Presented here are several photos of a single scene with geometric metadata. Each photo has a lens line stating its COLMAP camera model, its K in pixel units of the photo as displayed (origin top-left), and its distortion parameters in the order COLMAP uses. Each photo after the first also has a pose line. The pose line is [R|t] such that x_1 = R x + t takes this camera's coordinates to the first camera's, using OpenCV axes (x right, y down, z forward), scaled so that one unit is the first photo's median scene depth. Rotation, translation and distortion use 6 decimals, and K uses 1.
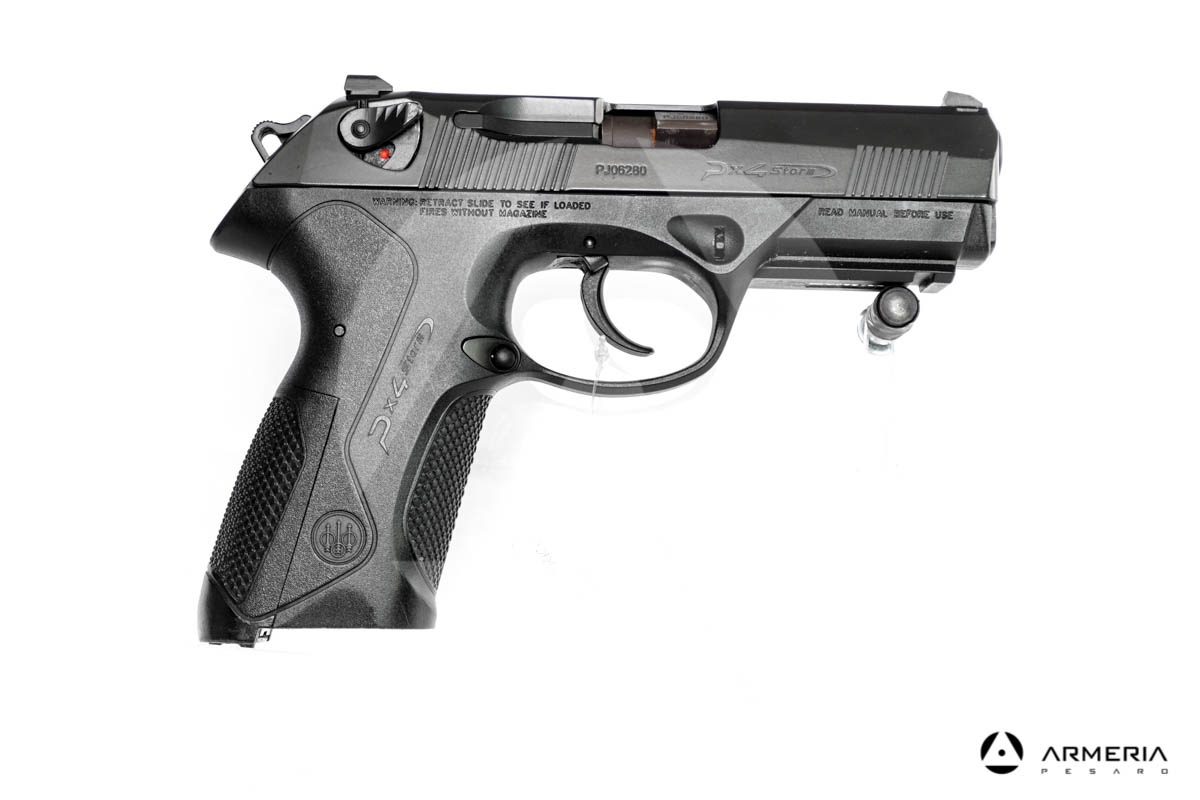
lens RADIAL K [[2045.6, 0, 600.1], [0, 2045.6, 399.4], [0, 0, 1]] dist [-0.049991, 0.000000]
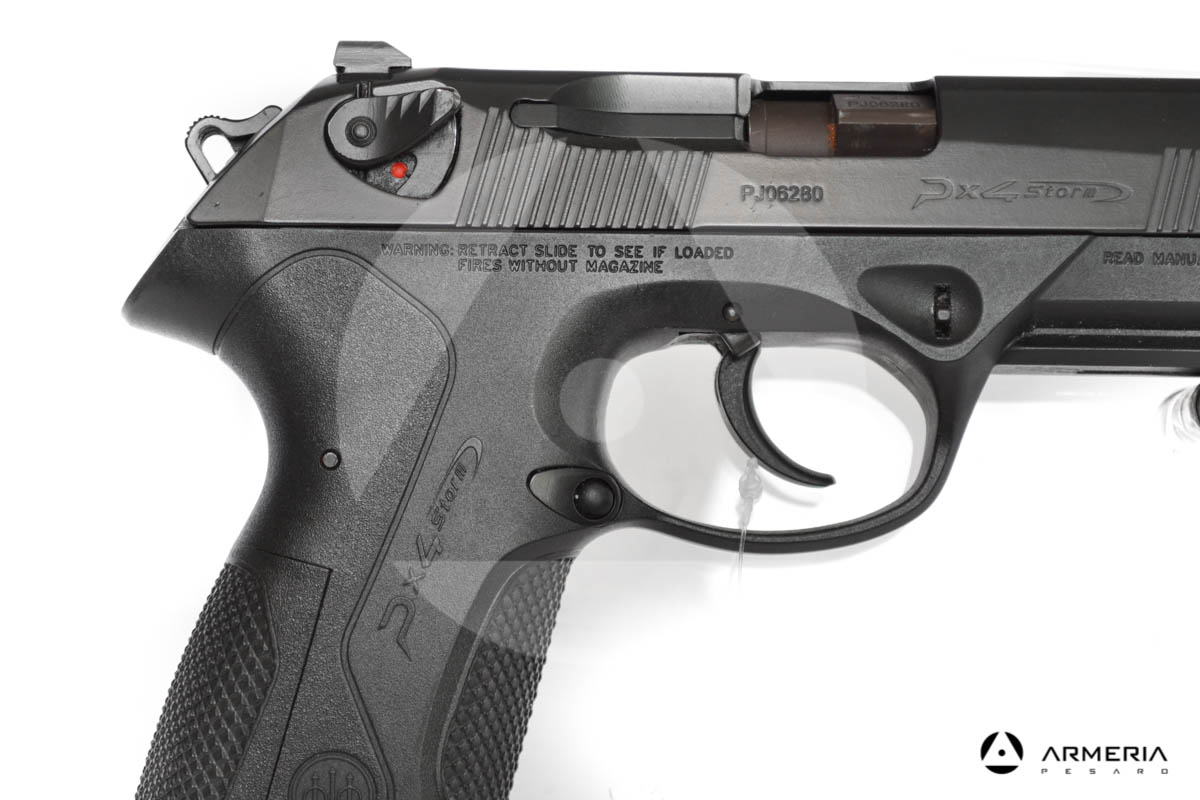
lens RADIAL K [[2810.3, 0, 600.0], [0, 2810.3, 400.4], [0, 0, 1]] dist [0.001796, 0.000000]
pose [[0.999621, -0.007594, -0.026449, -0.022831], [0.007954, 0.999877, 0.013531, -0.061614], [0.026343, -0.013737, 0.999559, 0.148084]]
